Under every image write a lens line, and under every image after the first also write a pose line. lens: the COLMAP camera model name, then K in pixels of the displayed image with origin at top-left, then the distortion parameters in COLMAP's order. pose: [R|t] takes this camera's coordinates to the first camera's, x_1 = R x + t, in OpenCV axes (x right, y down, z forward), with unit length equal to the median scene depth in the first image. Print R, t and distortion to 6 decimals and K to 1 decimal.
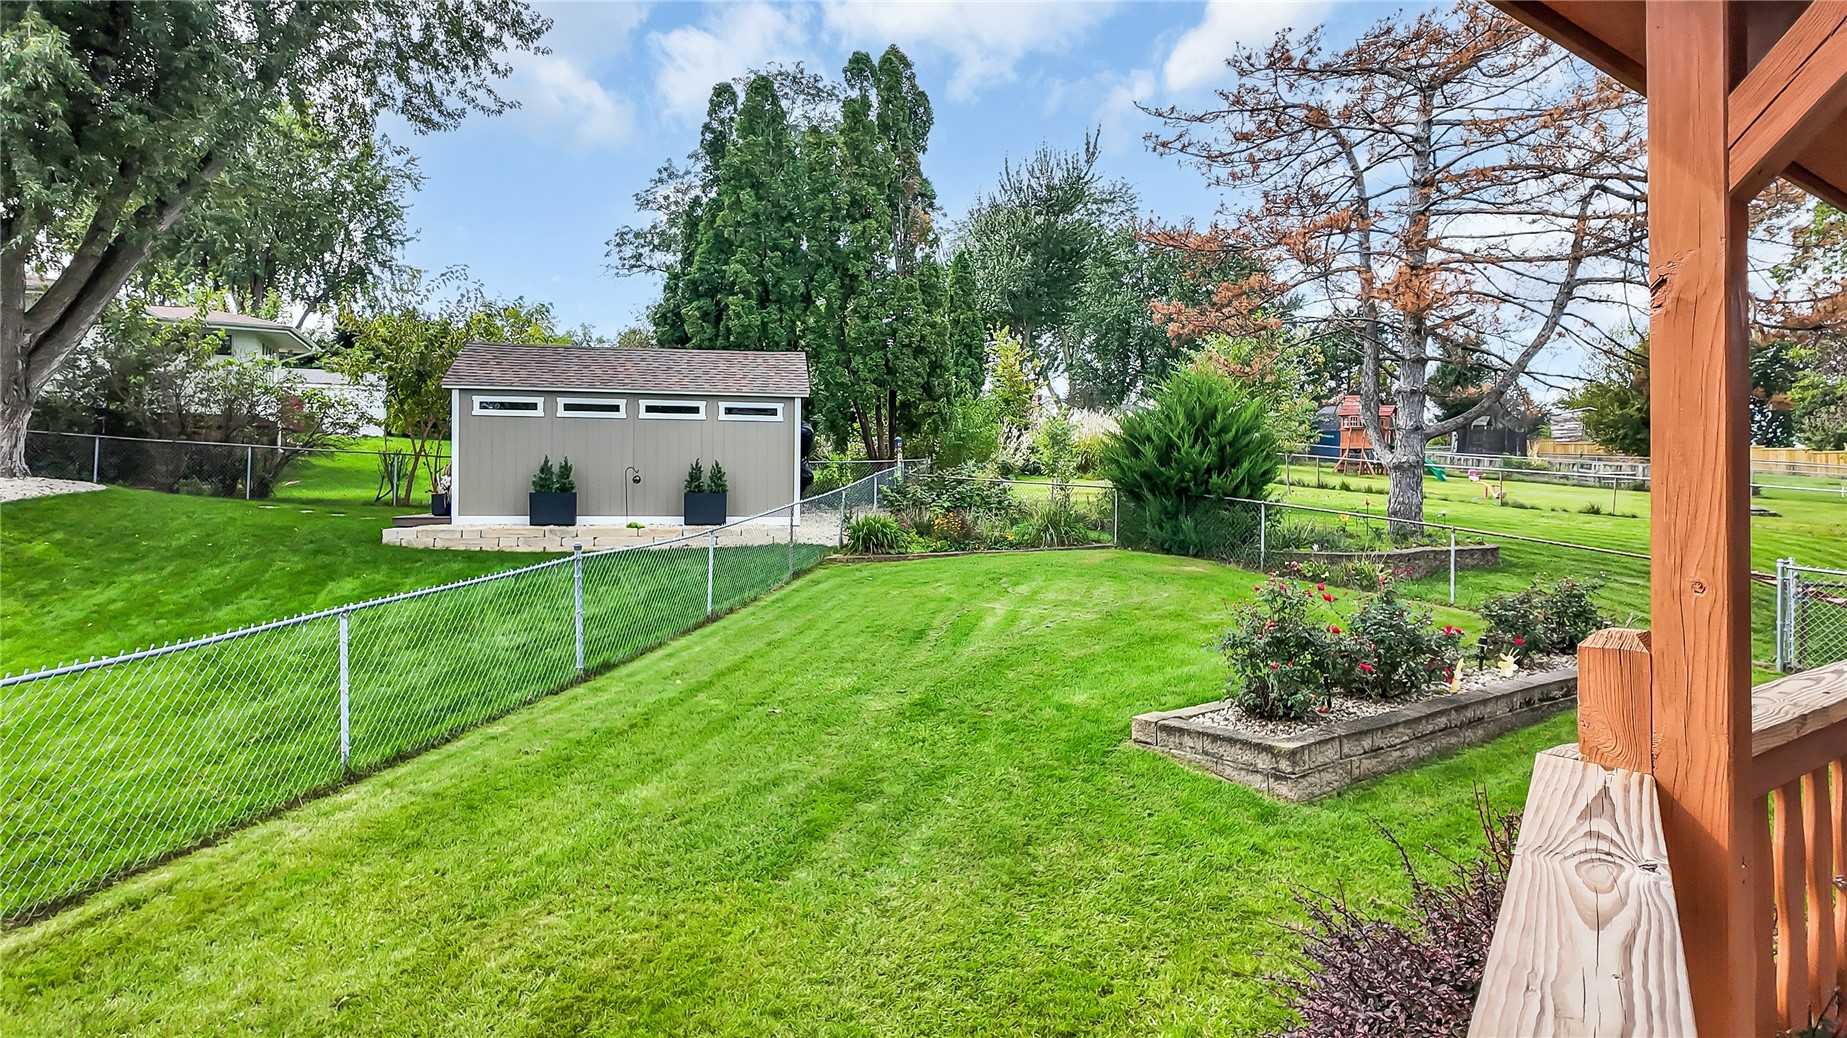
lens RADIAL K [[1048.1, 0, 923.5], [0, 1048.1, 519.0], [0, 0, 1]] dist [-0.000566, -0.000349]
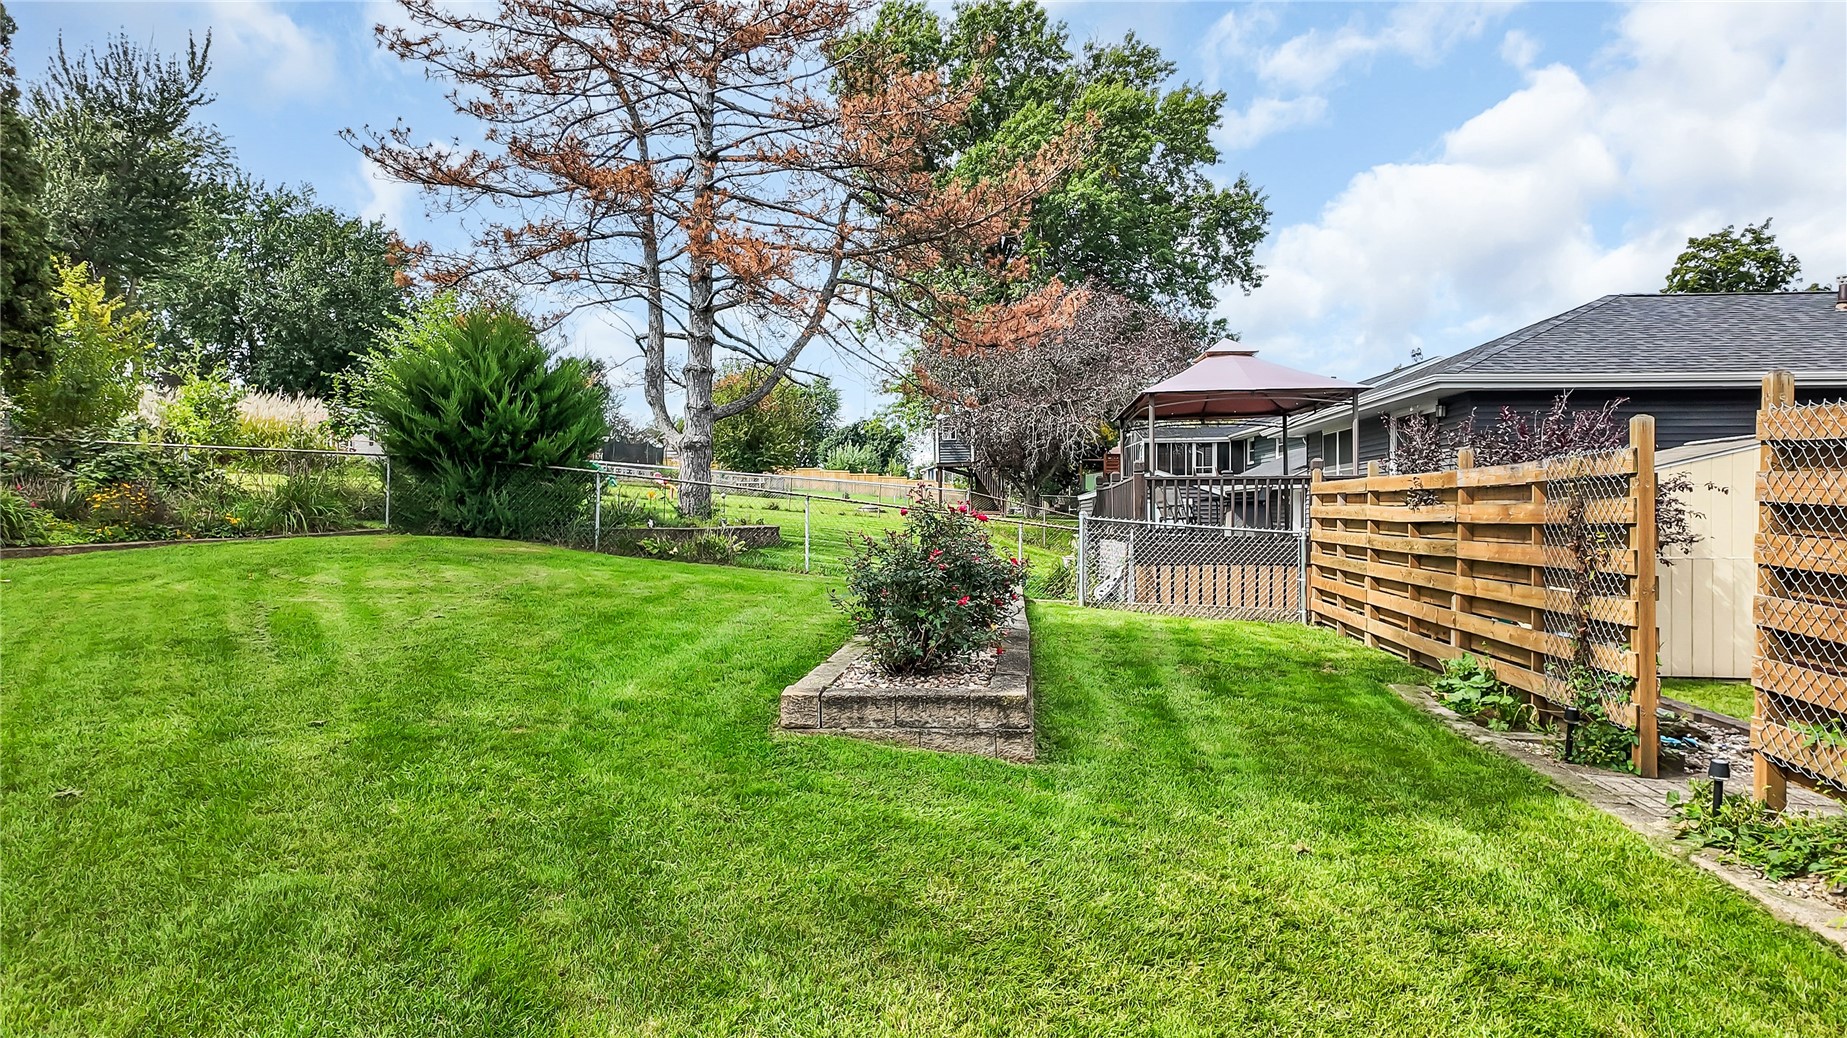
lens RADIAL K [[1050.5, 0, 917.5], [0, 1050.5, 534.1], [0, 0, 1]] dist [-0.004561, -0.001451]
pose [[0.695106, -0.016025, 0.718729, -0.098046], [0.020216, 0.999792, 0.002740, 0.032800], [-0.718623, 0.012626, 0.695285, 0.178218]]
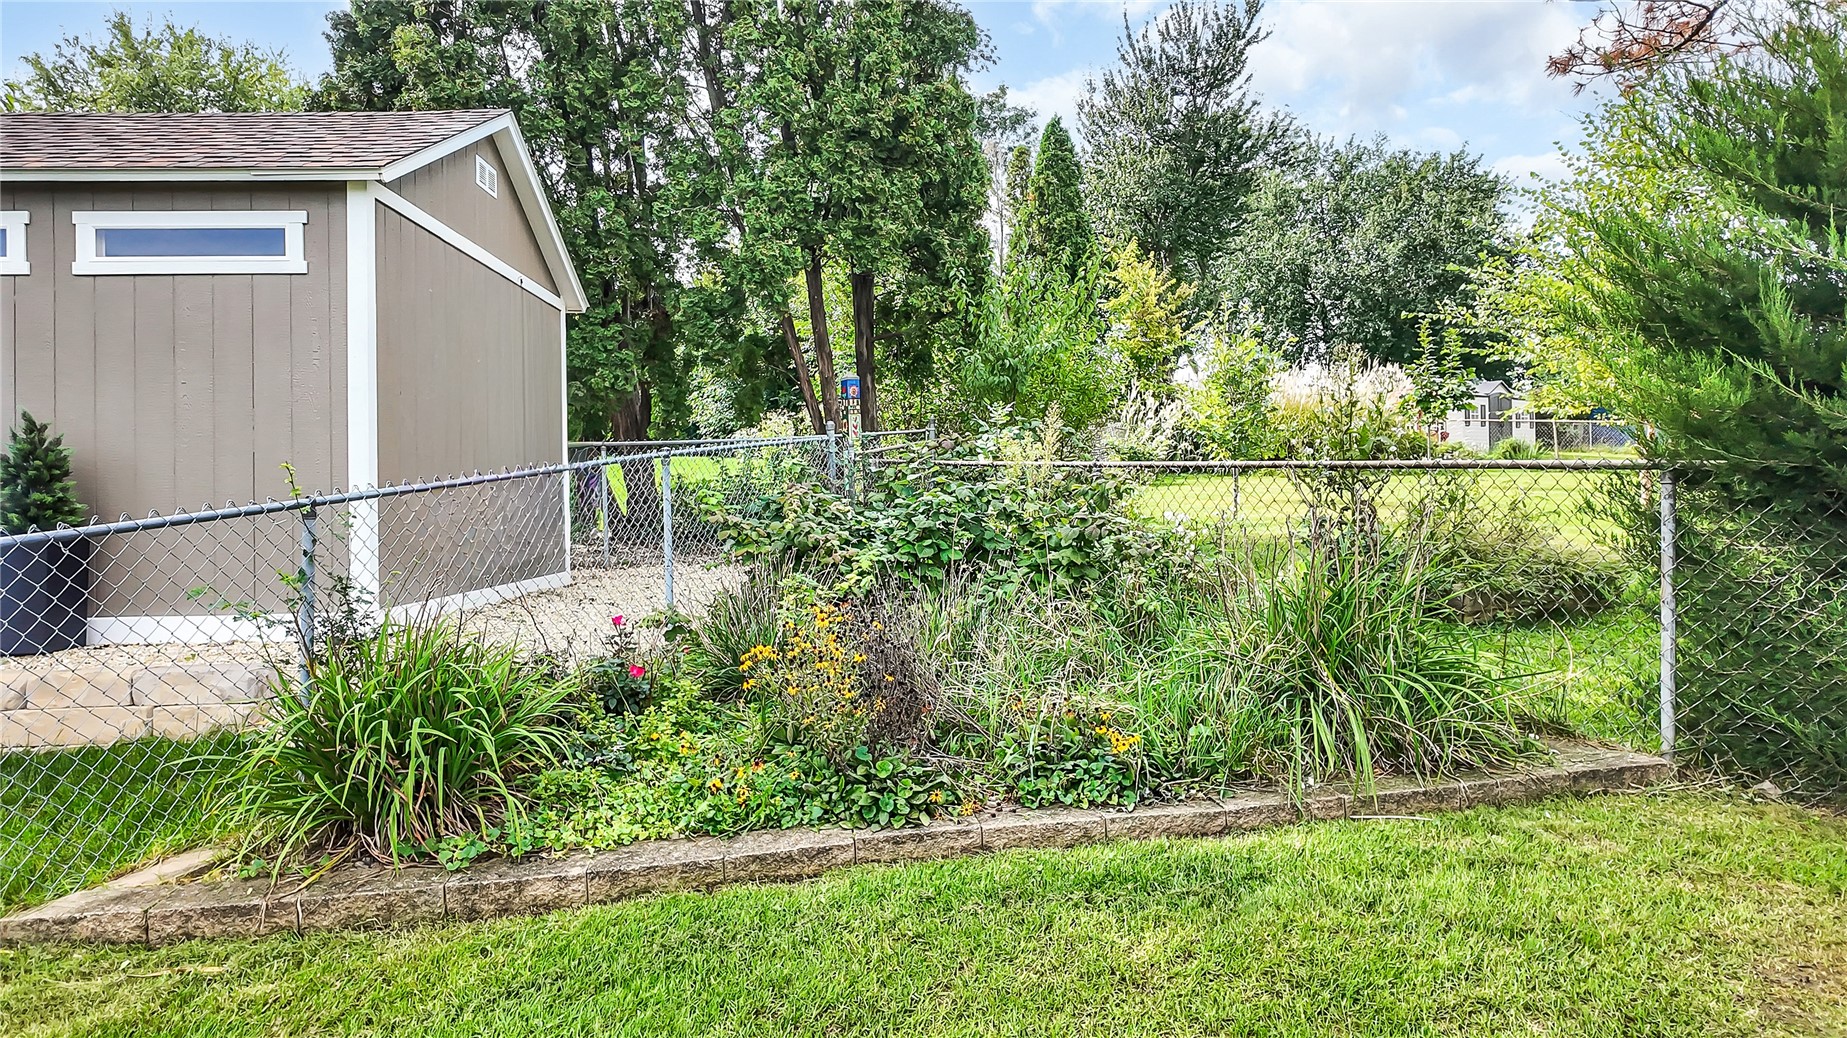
lens RADIAL K [[1134.4, 0, 953.7], [0, 1134.4, 474.8], [0, 0, 1]] dist [0.003294, -0.000120]
pose [[0.995501, -0.028395, -0.090392, 0.069171], [0.023219, 0.998058, -0.057807, -0.018161], [0.091858, 0.055449, 0.994227, 0.753614]]
